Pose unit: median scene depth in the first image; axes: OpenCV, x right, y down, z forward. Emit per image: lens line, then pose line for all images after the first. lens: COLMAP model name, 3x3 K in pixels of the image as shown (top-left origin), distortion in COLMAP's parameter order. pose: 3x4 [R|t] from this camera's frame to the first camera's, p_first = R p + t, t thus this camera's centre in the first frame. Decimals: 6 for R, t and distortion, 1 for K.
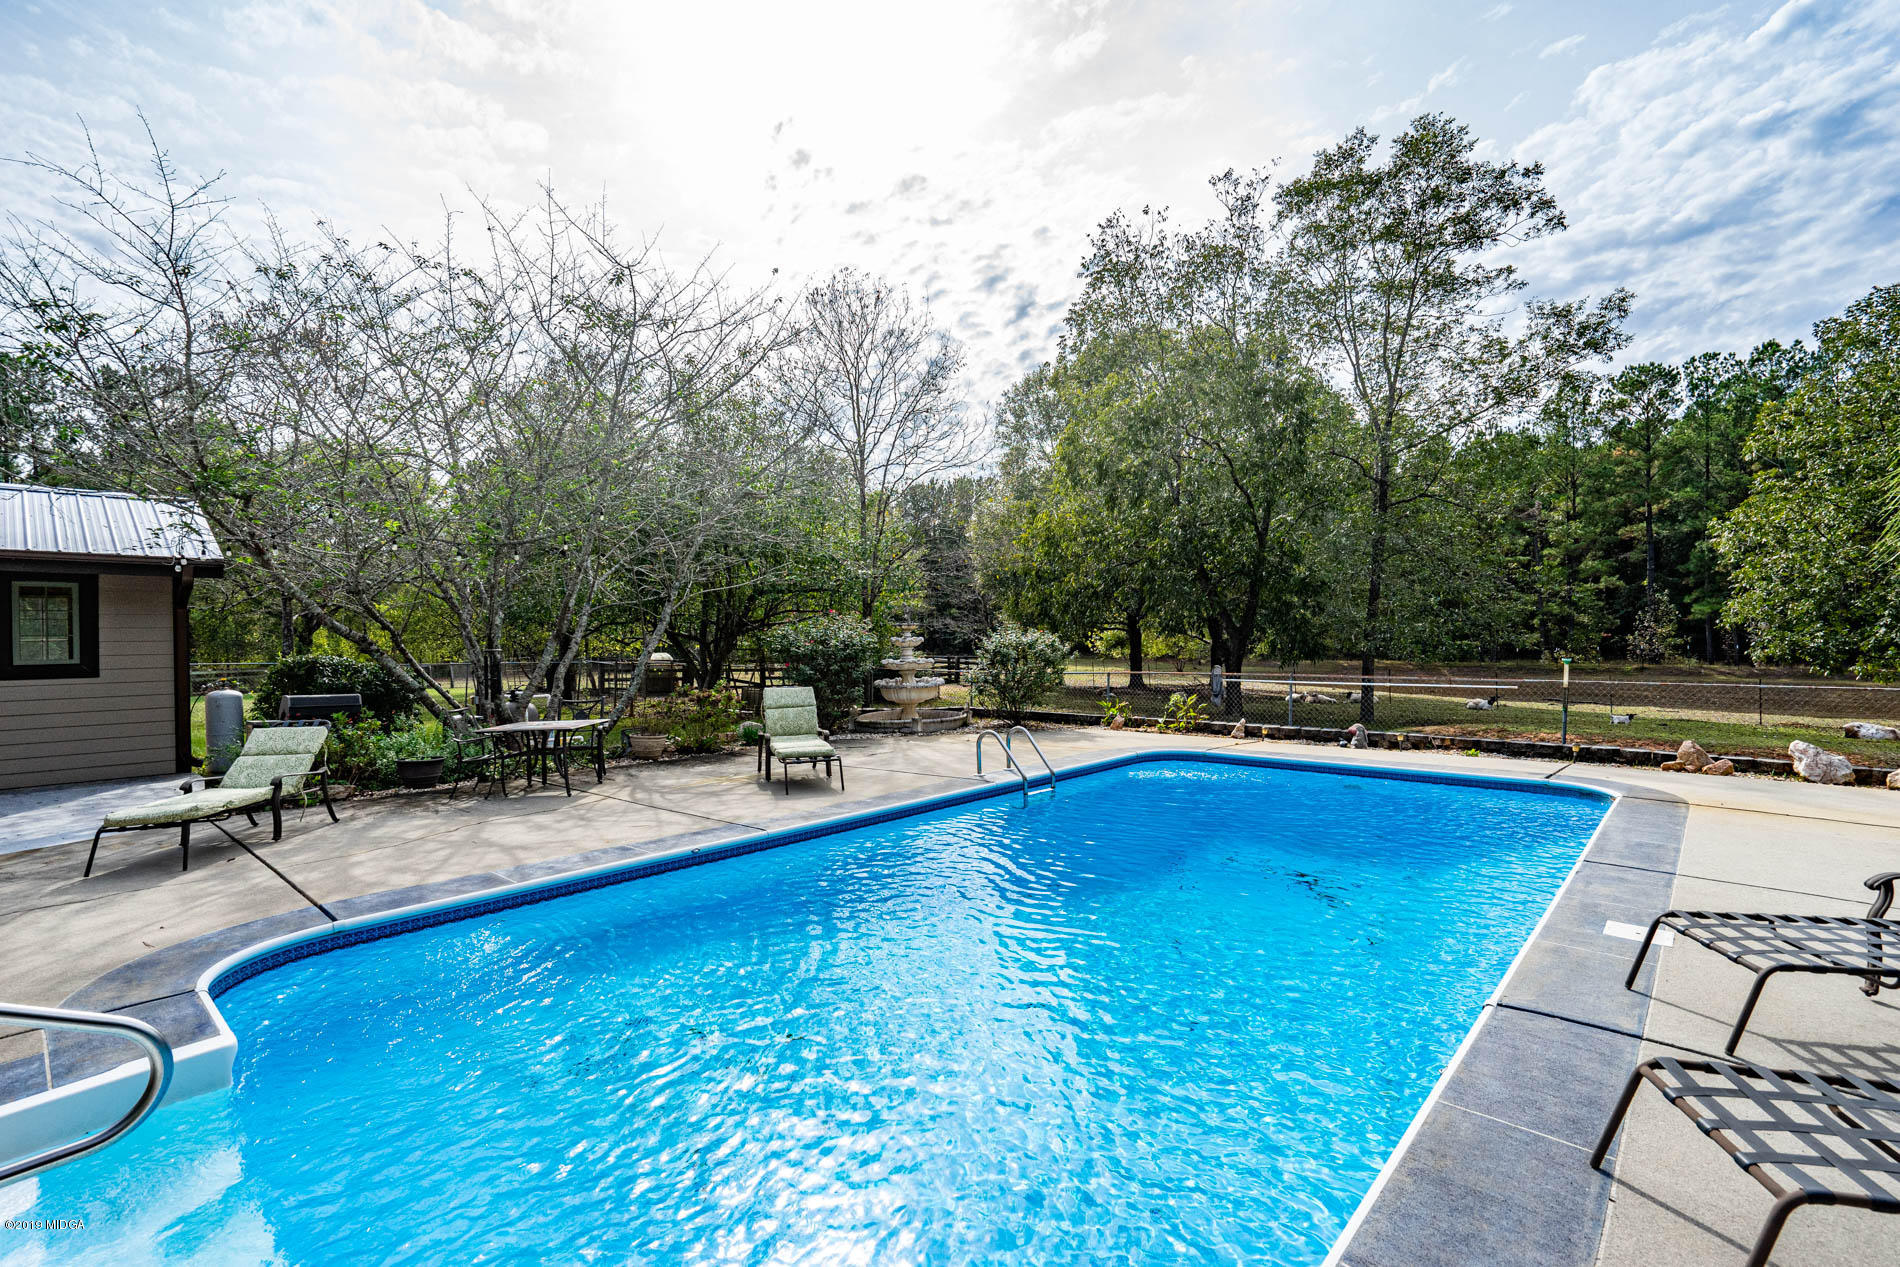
lens RADIAL K [[883.2, 0, 953.3], [0, 883.2, 641.5], [0, 0, 1]] dist [-0.029201, -0.000169]
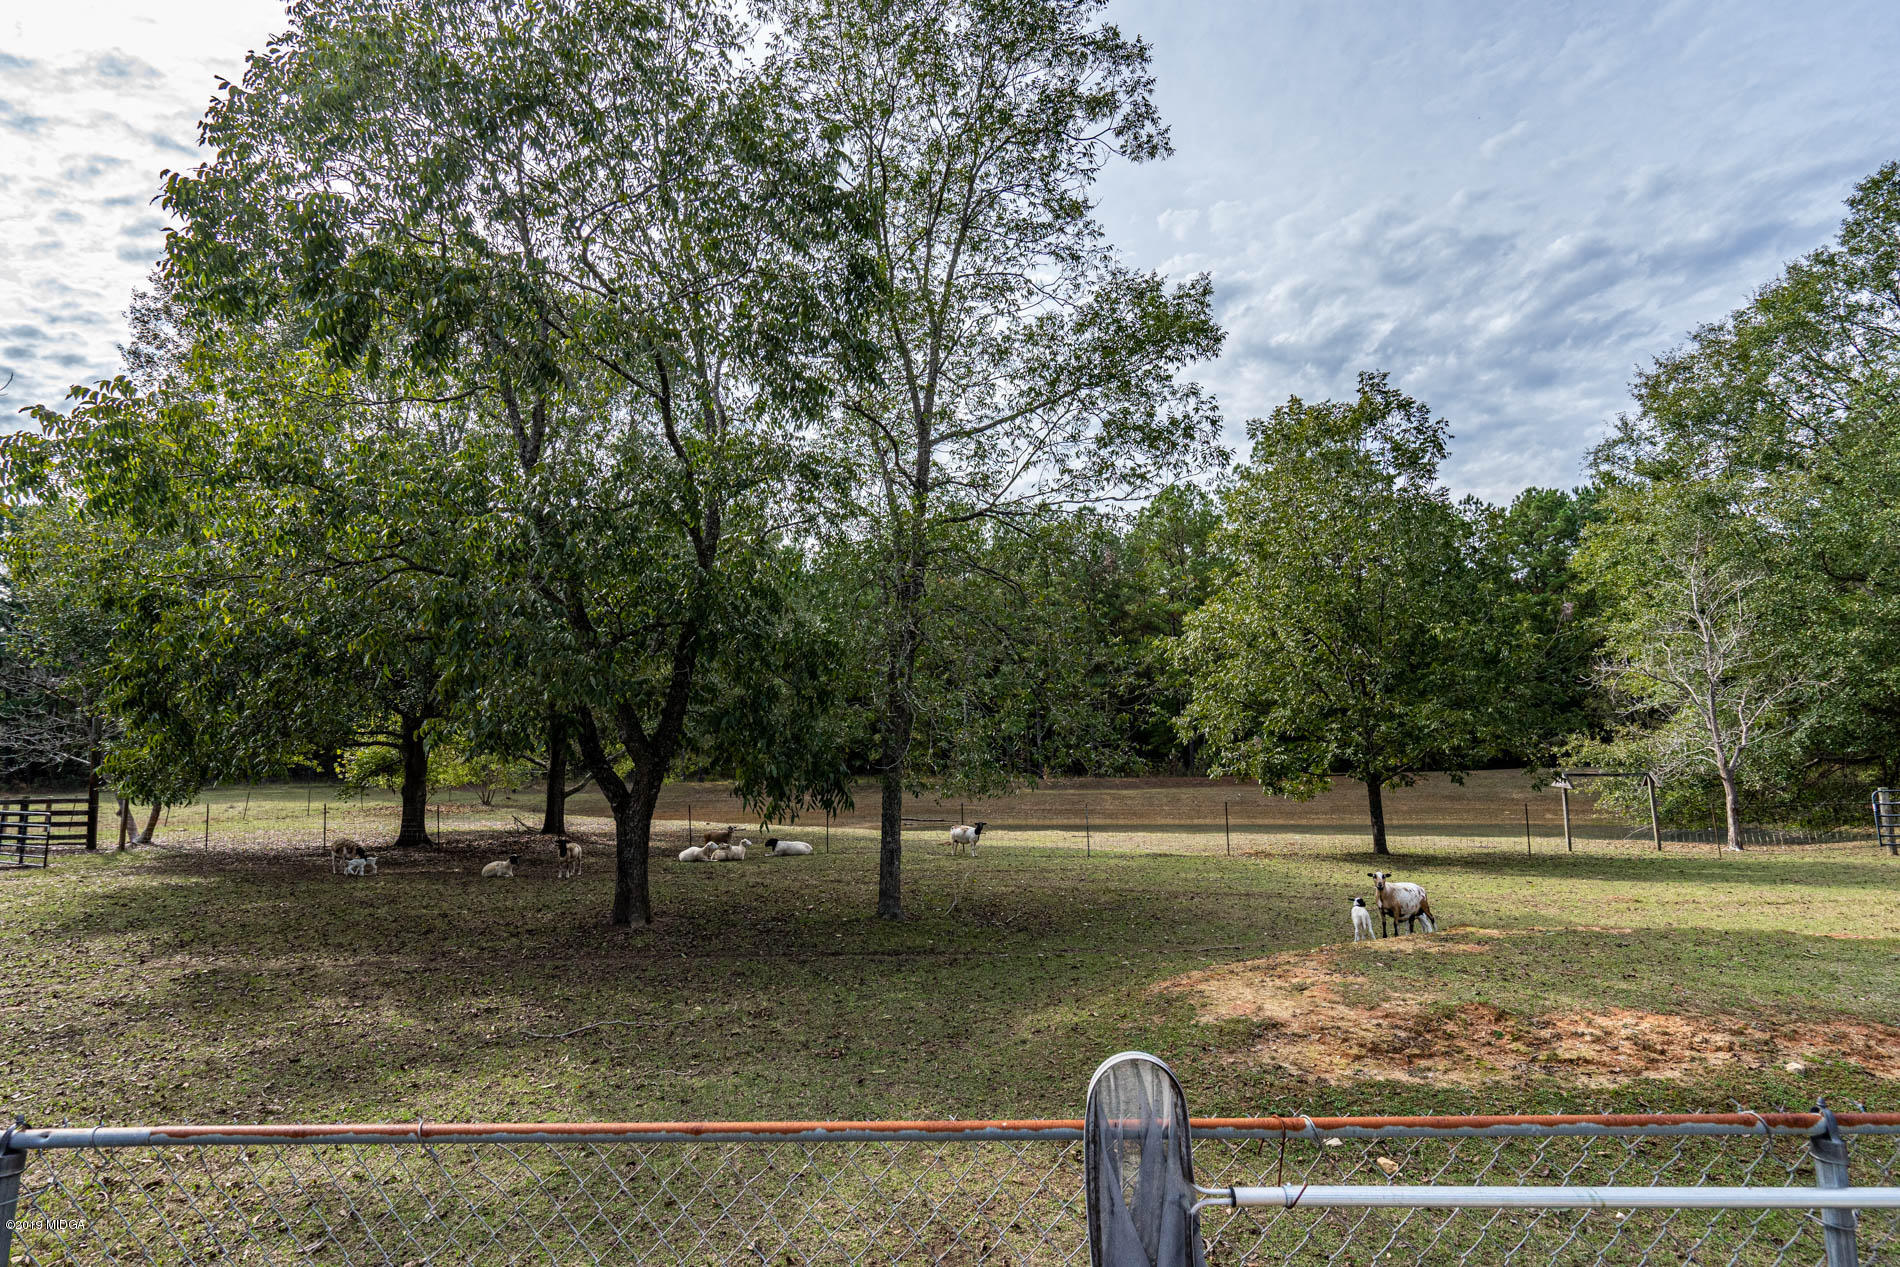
lens RADIAL K [[870.9, 0, 937.5], [0, 870.9, 635.9], [0, 0, 1]] dist [0.001442, 0.000471]
pose [[0.741145, 0.083282, 0.666160, 0.072130], [0.011197, 0.990604, -0.136301, -0.001810], [-0.671252, 0.108478, 0.733249, 0.338963]]
